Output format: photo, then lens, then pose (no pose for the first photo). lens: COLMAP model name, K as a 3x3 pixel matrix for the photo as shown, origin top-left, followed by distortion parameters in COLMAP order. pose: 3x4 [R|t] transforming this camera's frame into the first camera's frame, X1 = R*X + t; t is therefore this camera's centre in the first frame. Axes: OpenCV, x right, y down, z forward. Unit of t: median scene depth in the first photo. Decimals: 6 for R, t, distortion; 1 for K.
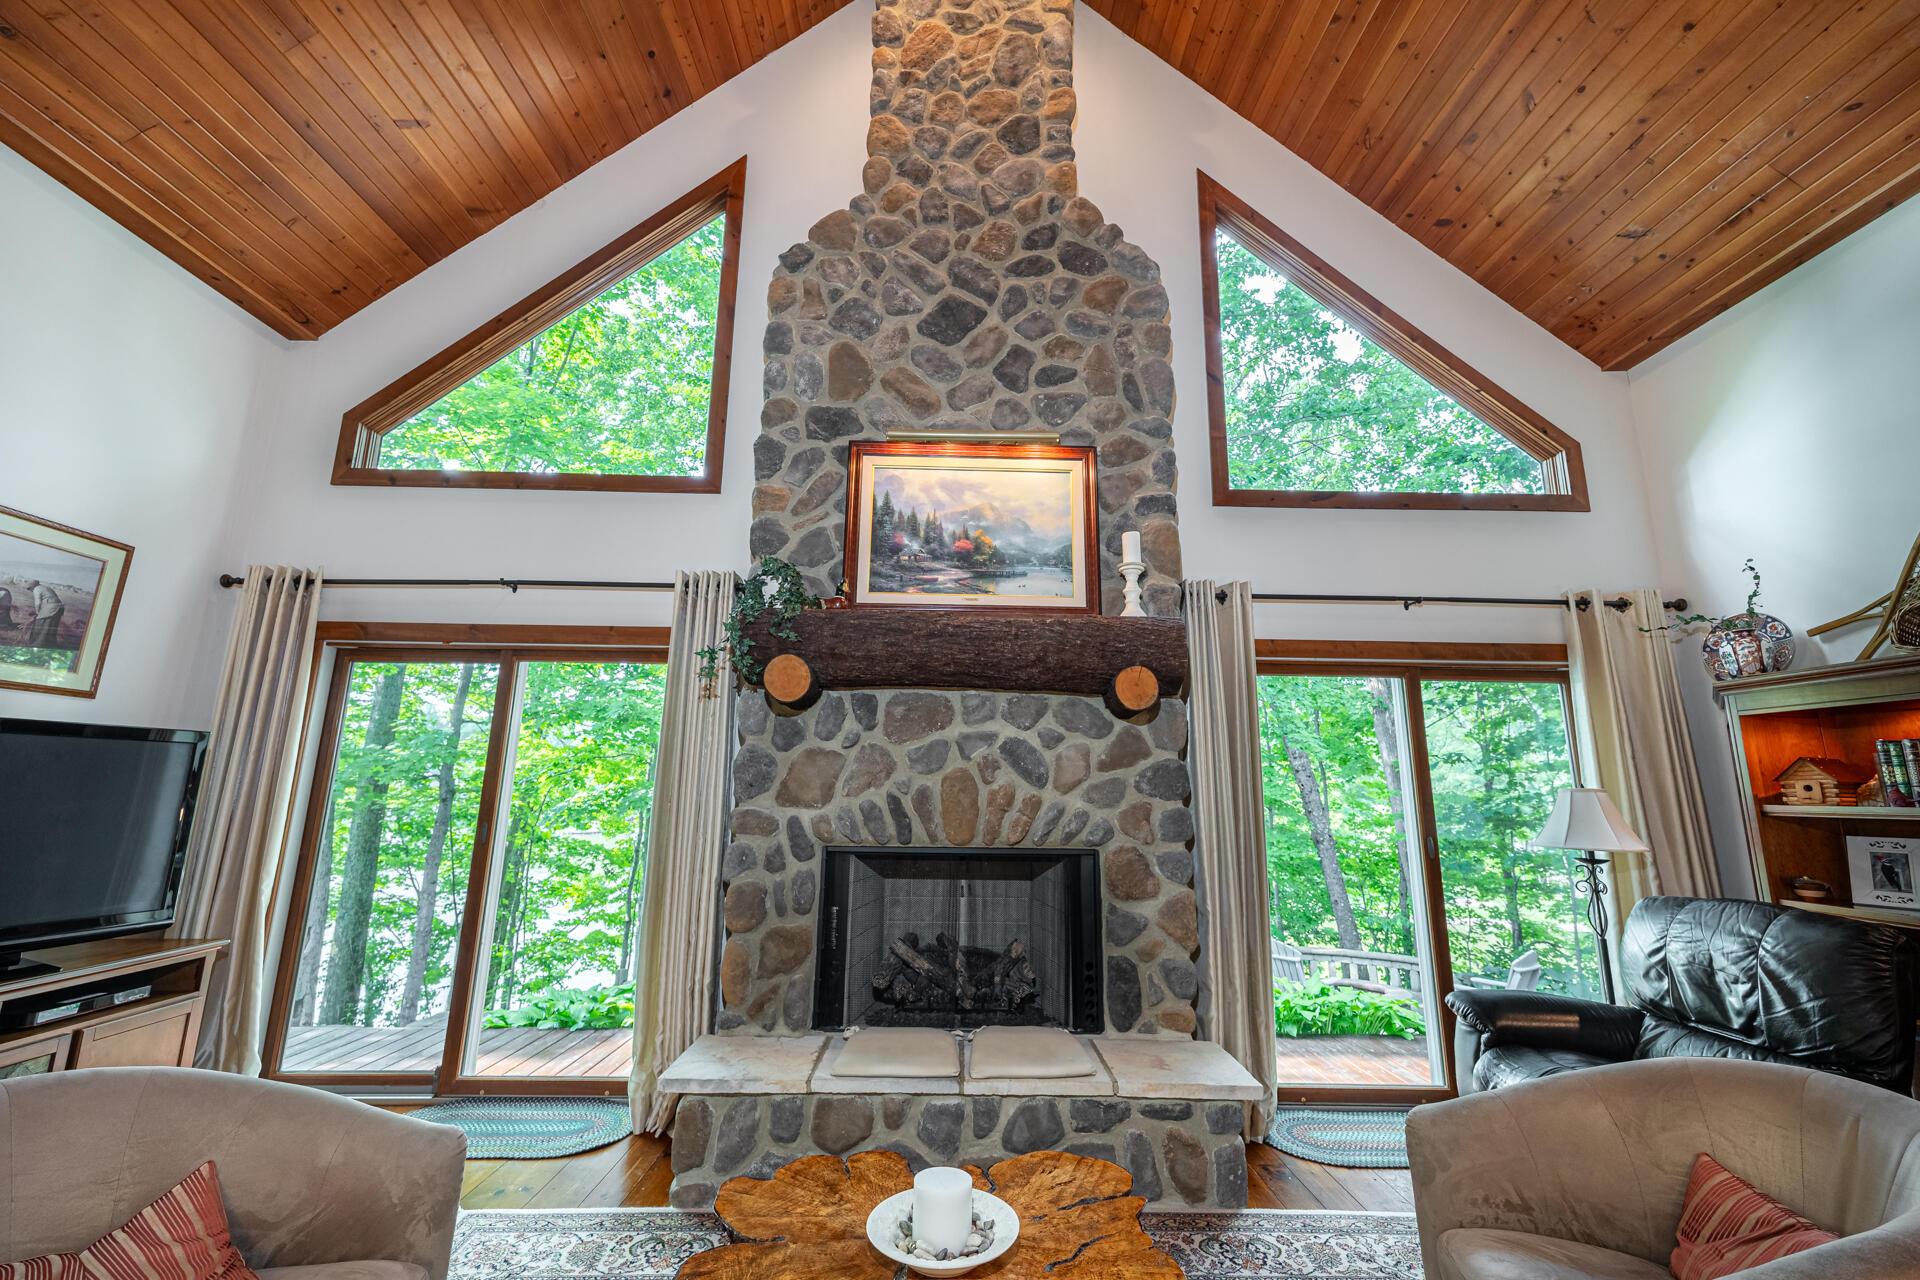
lens RADIAL K [[772.3, 0, 960.0], [0, 772.3, 640.0], [0, 0, 1]] dist [0.012326, -0.000169]
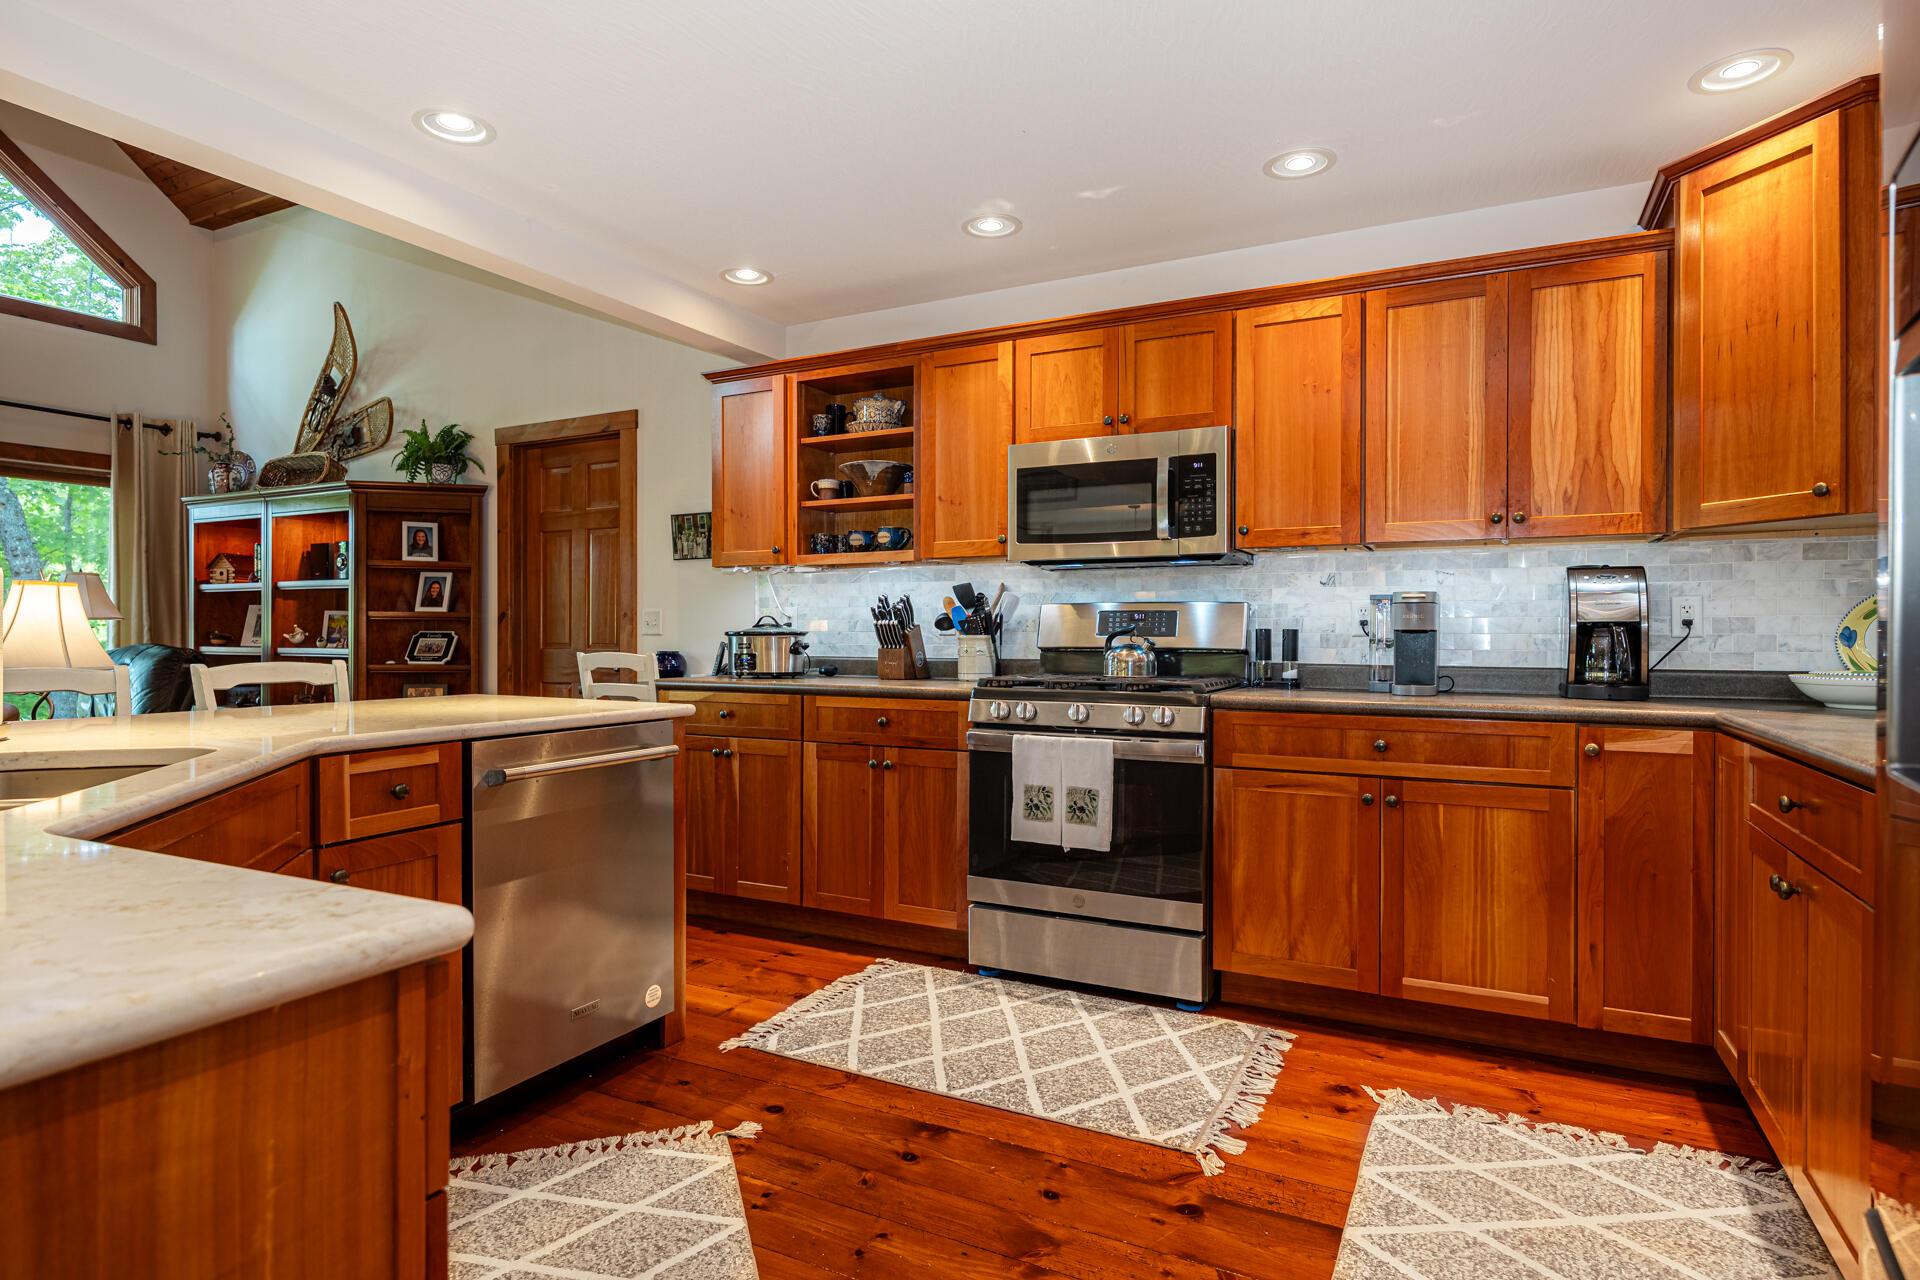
lens RADIAL K [[1026.8, 0, 960.0], [0, 1026.8, 640.0], [0, 0, 1]] dist [0.007527, -0.000975]
pose [[0.469629, -0.019824, 0.882641, -0.001783], [-0.164116, 0.980363, 0.109340, -0.110852], [-0.867476, -0.196204, 0.457153, -0.960689]]
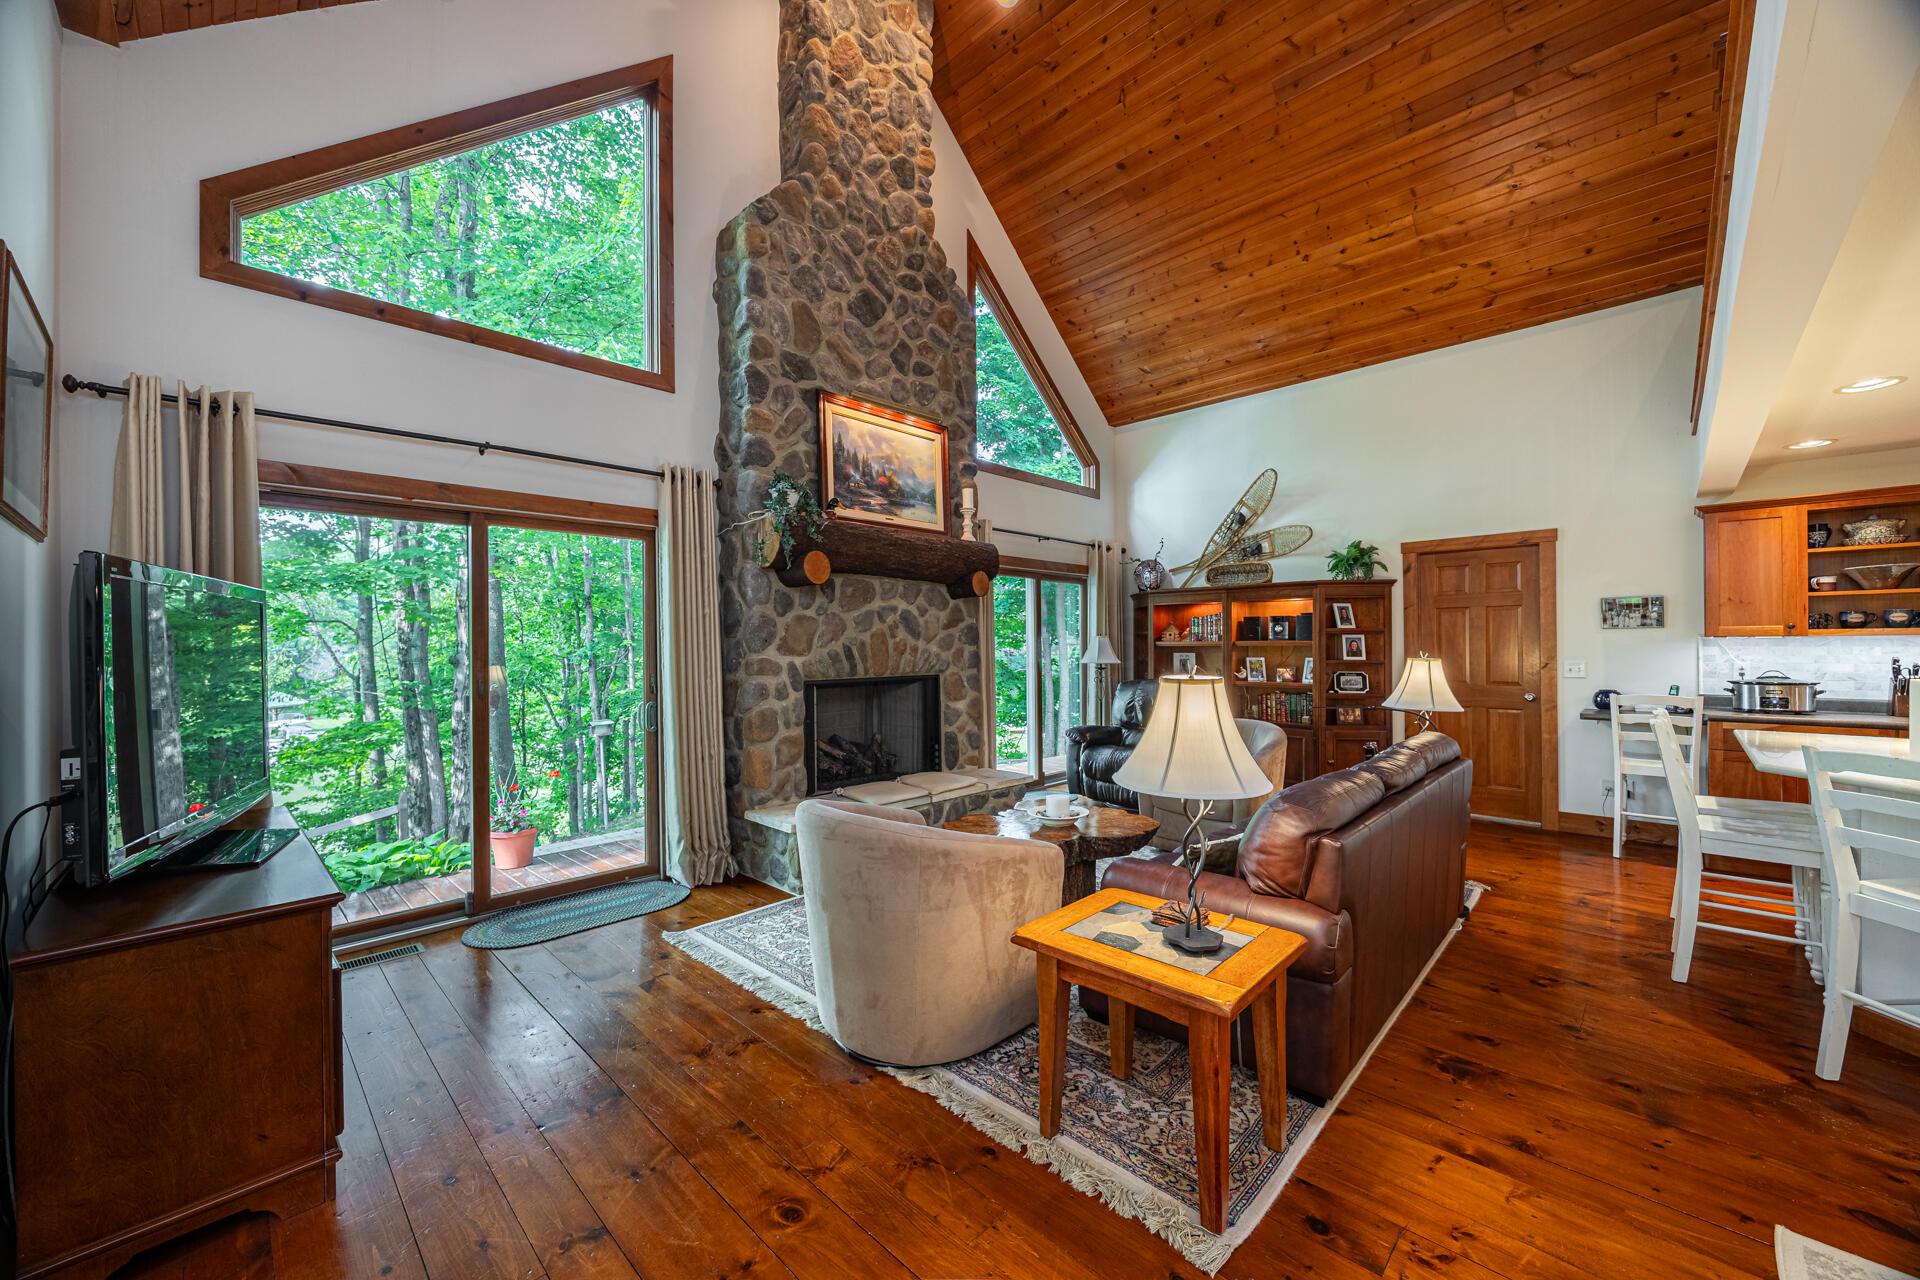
lens RADIAL K [[747.6, 0, 960.0], [0, 747.6, 640.0], [0, 0, 1]] dist [0.009850, -0.000064]
pose [[0.704816, -0.014395, 0.709244, -0.914695], [-0.119603, 0.983070, 0.138810, -0.038433], [-0.699235, -0.182663, 0.691162, -0.157661]]
